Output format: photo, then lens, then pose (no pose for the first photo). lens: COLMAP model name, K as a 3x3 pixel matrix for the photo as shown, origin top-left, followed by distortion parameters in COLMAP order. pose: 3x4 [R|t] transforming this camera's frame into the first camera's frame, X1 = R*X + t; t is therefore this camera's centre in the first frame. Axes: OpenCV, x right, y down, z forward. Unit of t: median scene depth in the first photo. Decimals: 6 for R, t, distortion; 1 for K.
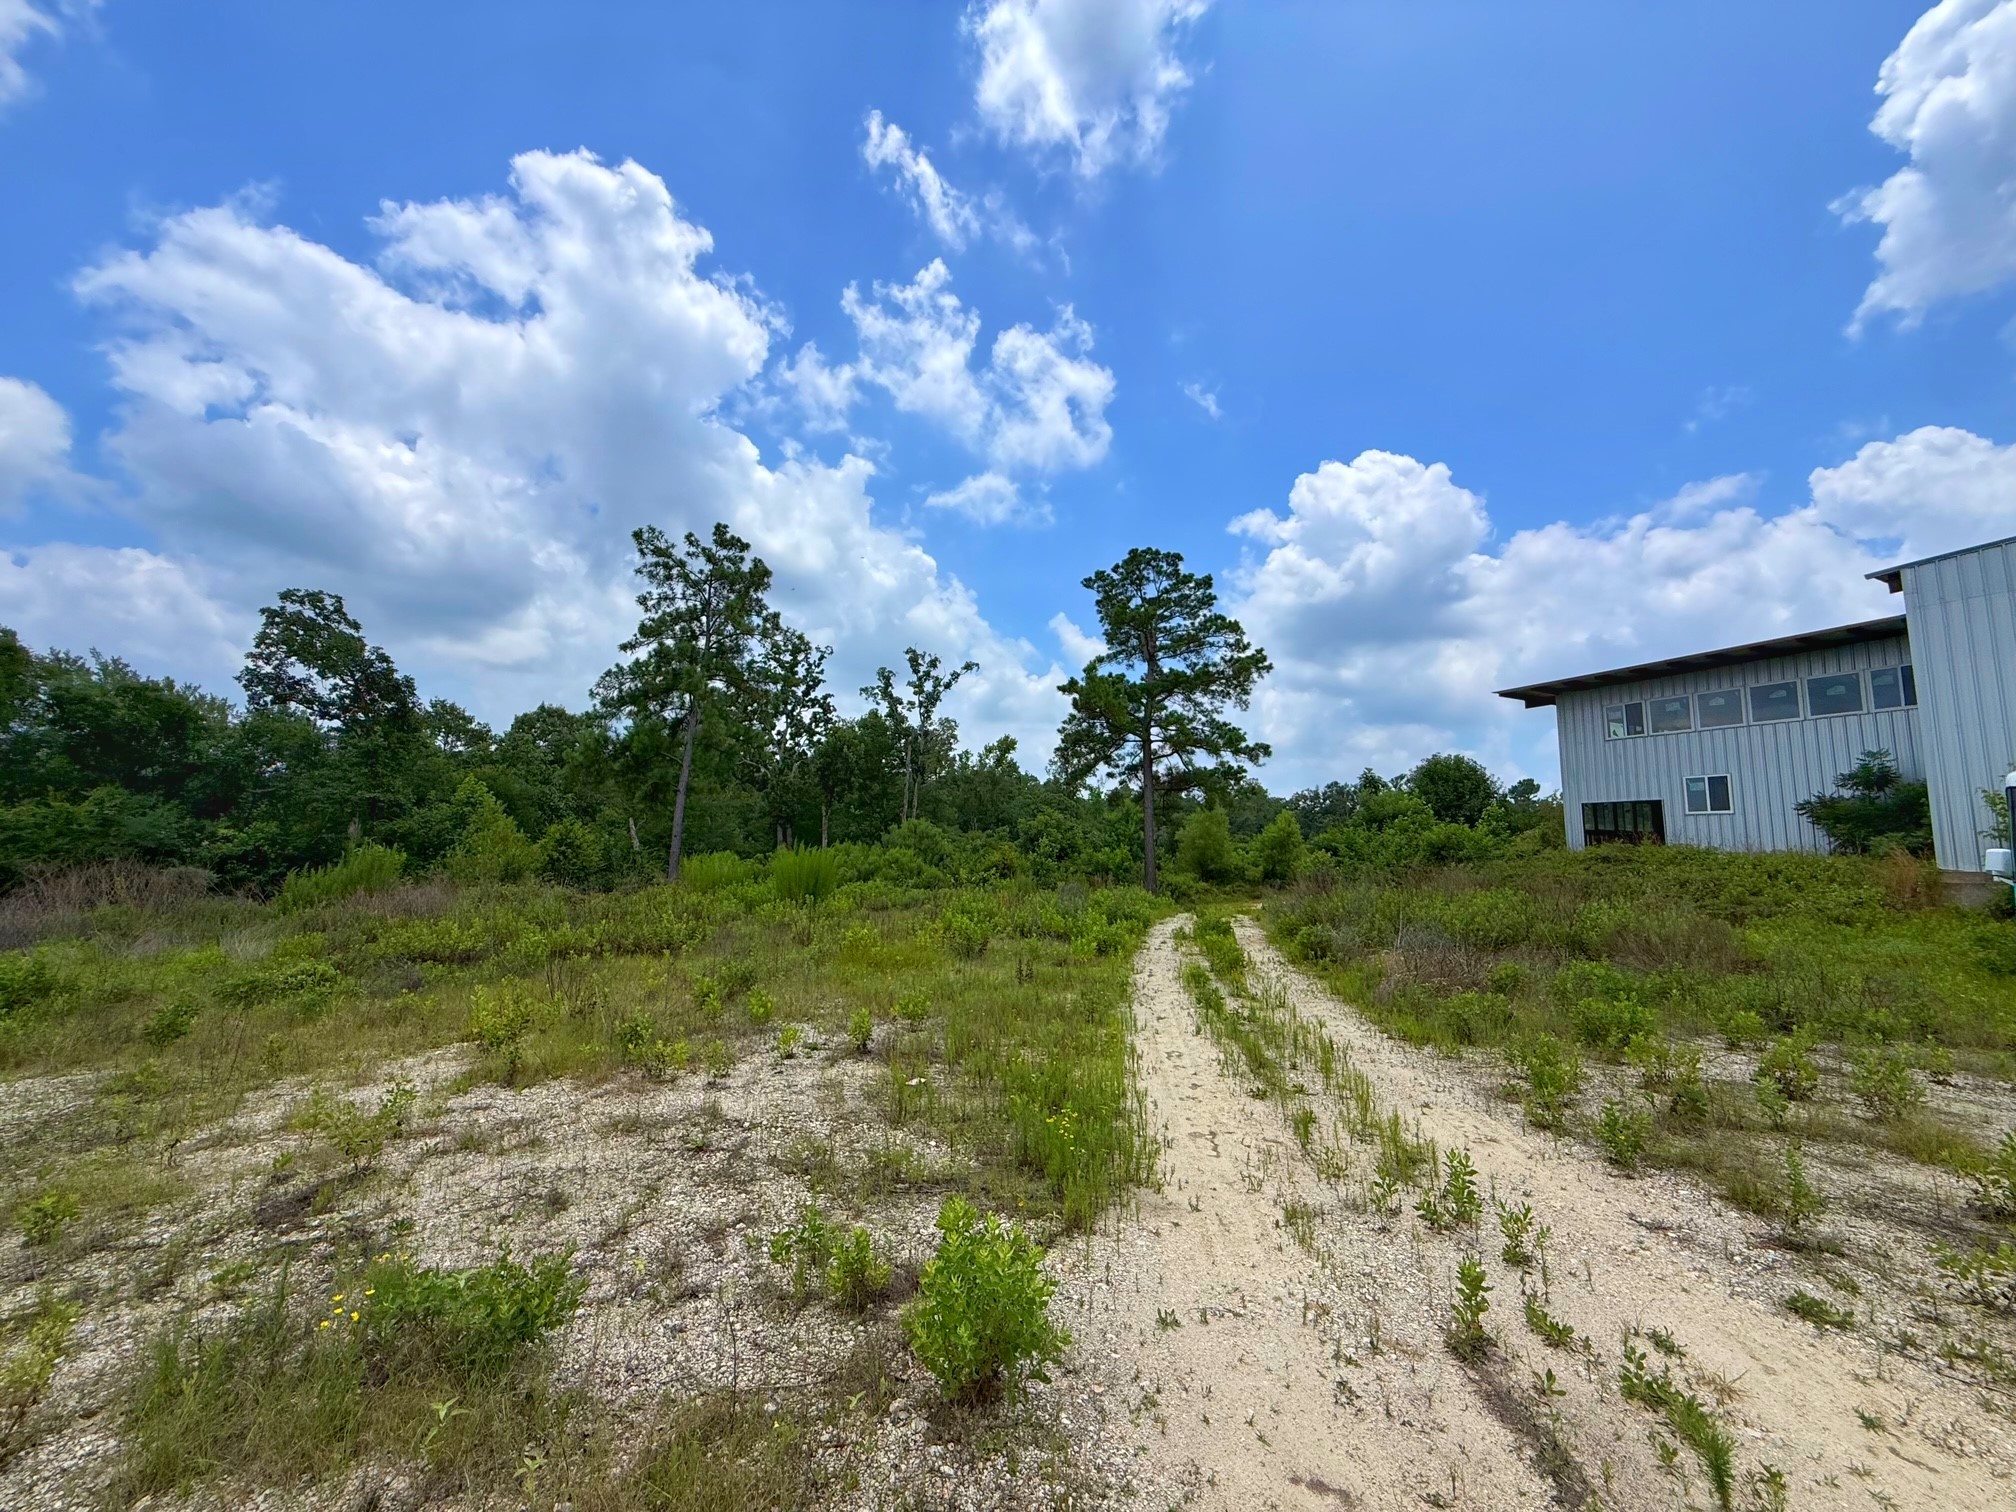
lens RADIAL K [[807.3, 0, 1007.7], [0, 807.3, 756.2], [0, 0, 1]] dist [0.000262, 0.000110]
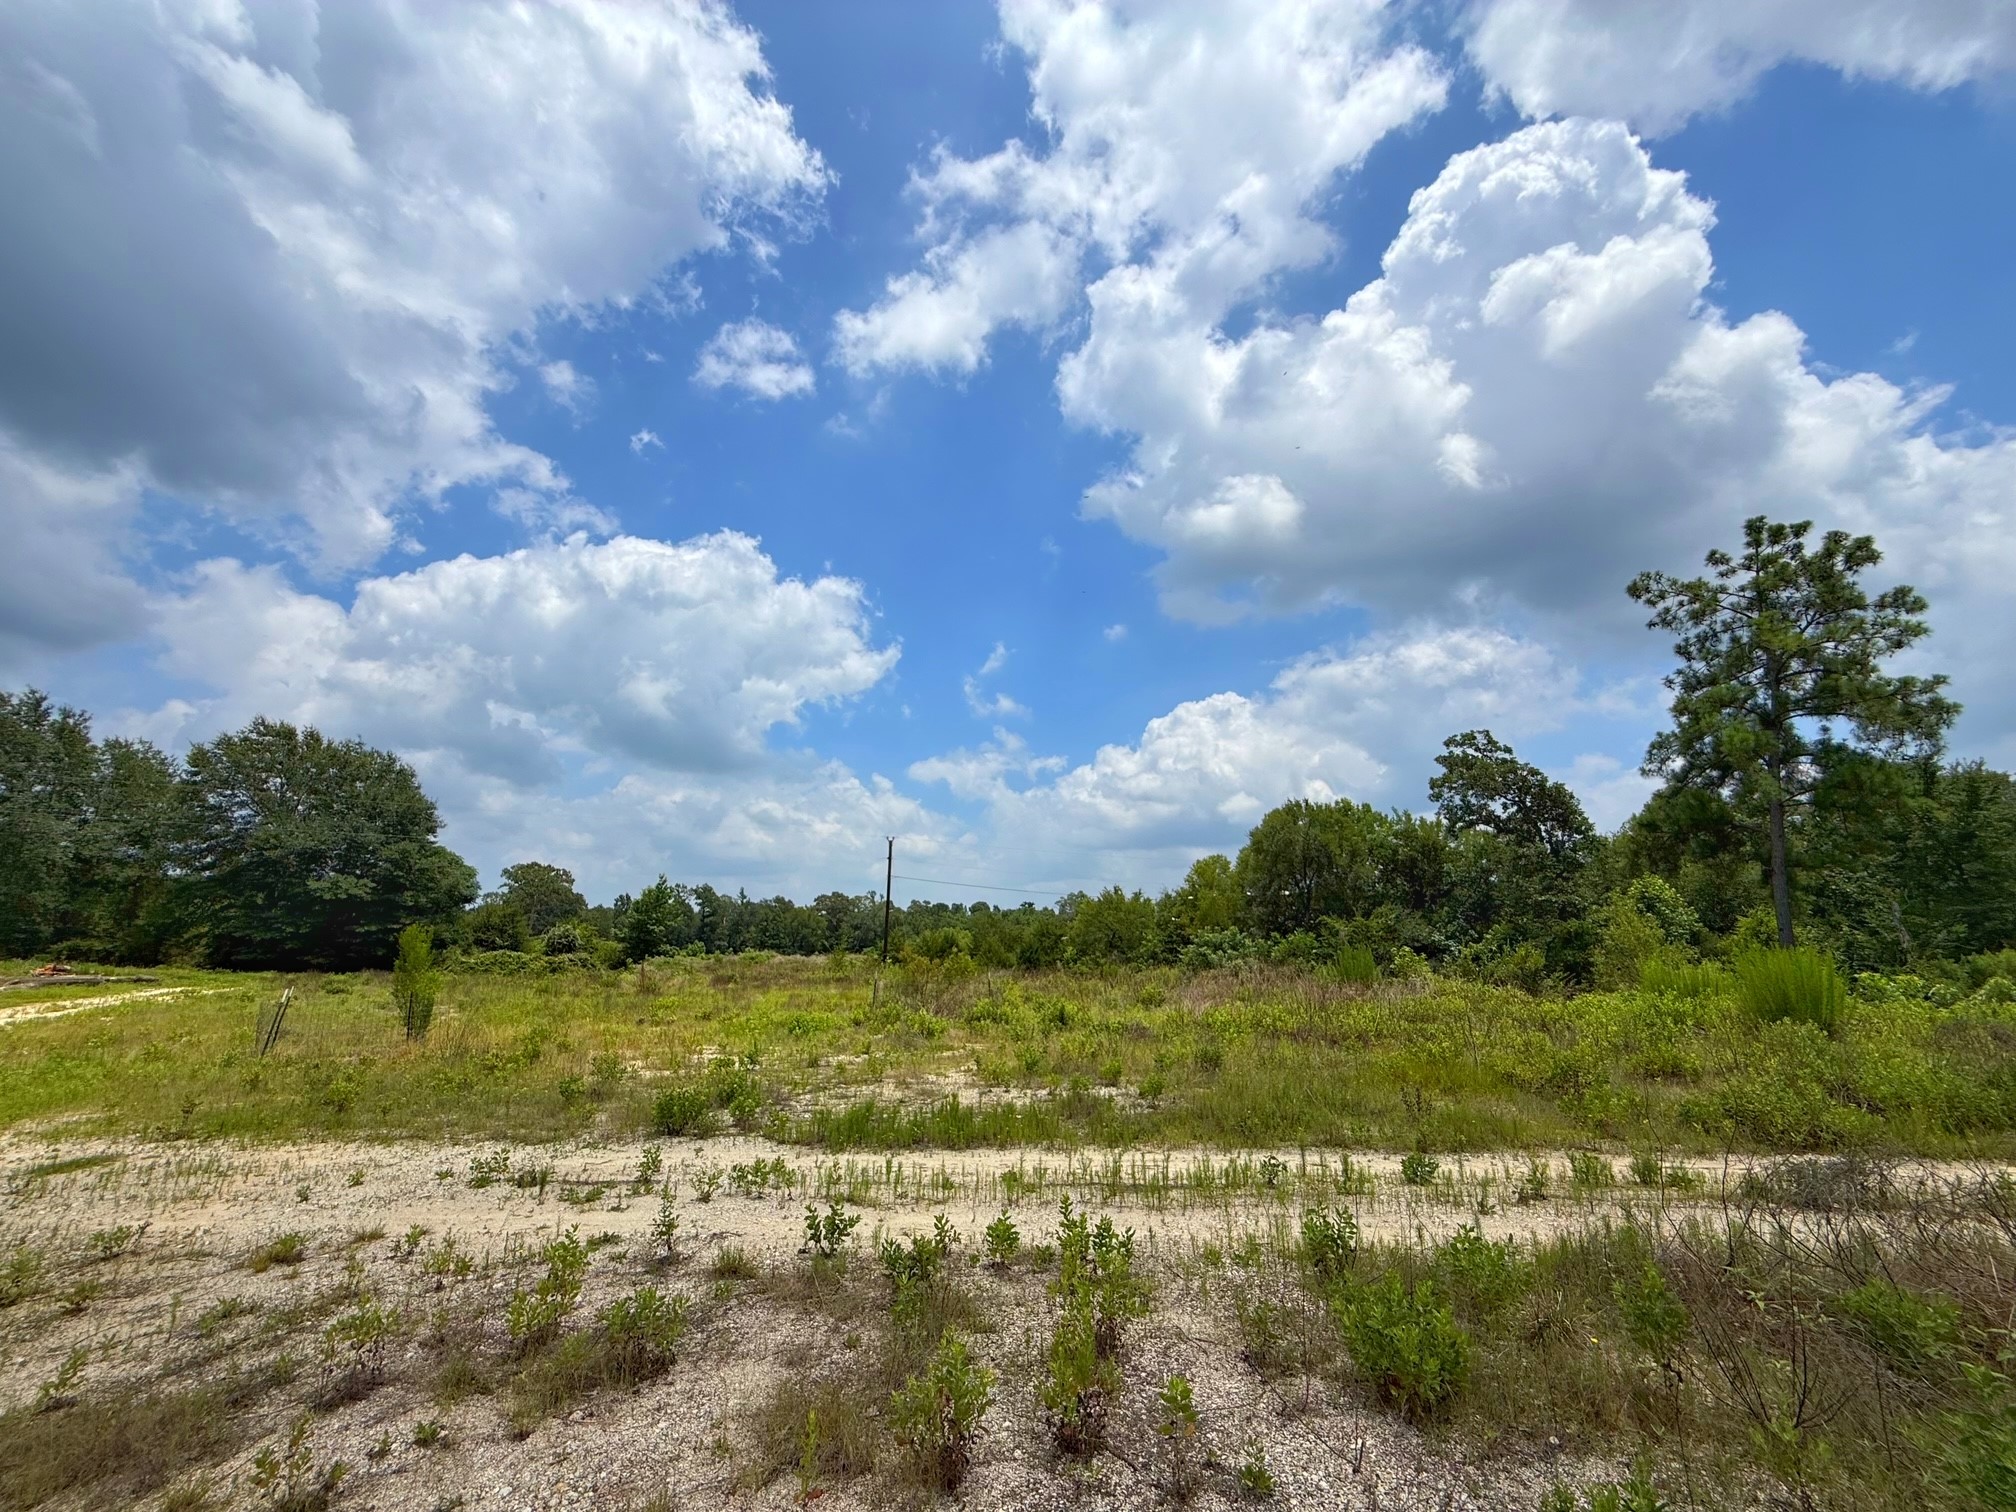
lens RADIAL K [[807.3, 0, 1007.5], [0, 807.3, 754.8], [0, 0, 1]] dist [0.000262, 0.000110]
pose [[0.104962, -0.237029, -0.965816, 0.240317], [0.122692, 0.966847, -0.223948, 0.016316], [0.986879, -0.094992, 0.130563, 0.147607]]
